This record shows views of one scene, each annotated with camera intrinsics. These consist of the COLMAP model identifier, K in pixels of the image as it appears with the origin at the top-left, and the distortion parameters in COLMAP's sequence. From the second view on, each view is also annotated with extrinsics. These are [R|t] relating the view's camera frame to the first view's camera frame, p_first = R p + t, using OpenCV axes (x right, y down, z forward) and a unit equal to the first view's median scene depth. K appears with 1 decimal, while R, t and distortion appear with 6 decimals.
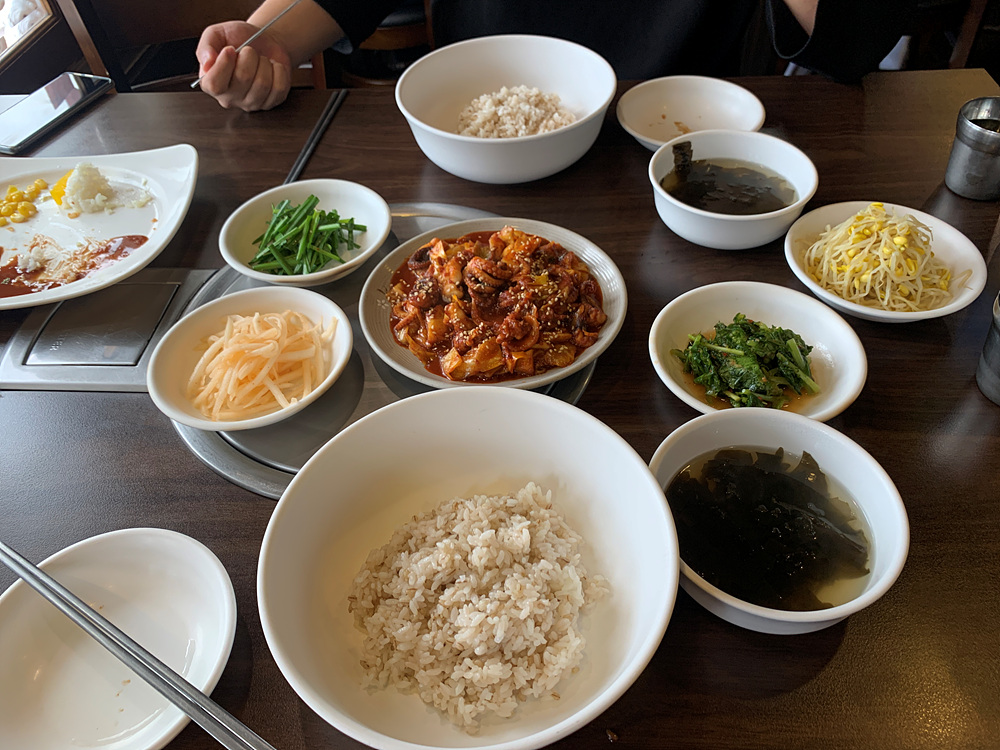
lens RADIAL K [[773.3, 0, 499.9], [0, 773.3, 335.6], [0, 0, 1]] dist [0.010182, -0.003656]
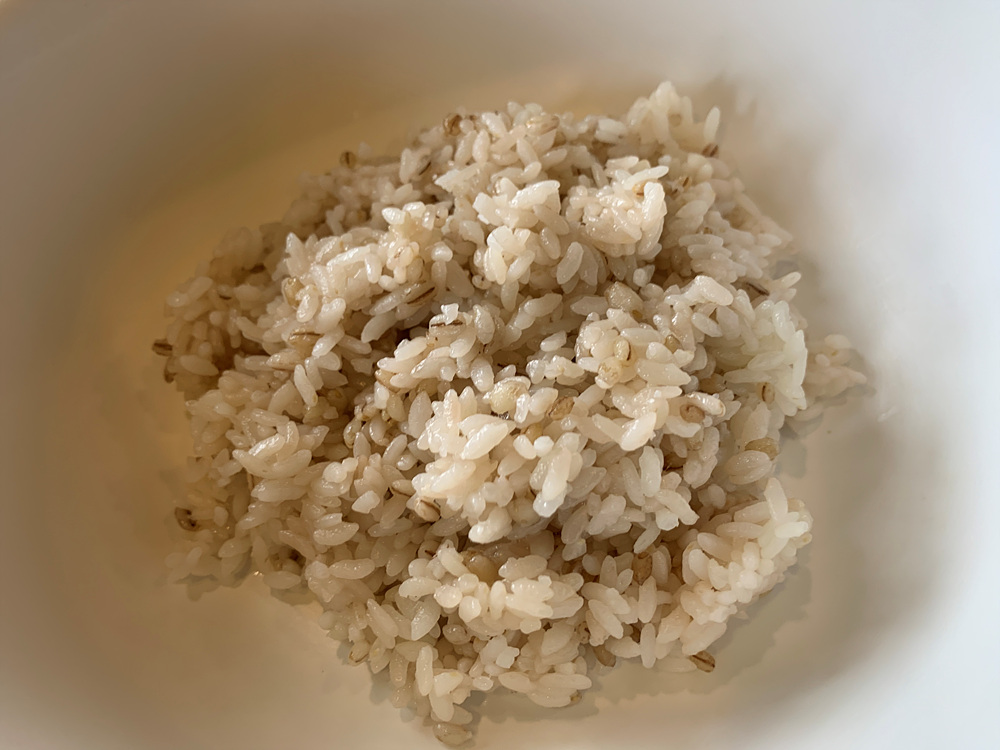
lens RADIAL K [[773.3, 0, 499.9], [0, 773.3, 335.6], [0, 0, 1]] dist [0.010182, -0.003656]
pose [[0.994143, 0.070011, -0.082330, 0.000269], [-0.042846, 0.954700, 0.294470, 0.223267], [0.099216, -0.289218, 0.952108, 0.681235]]
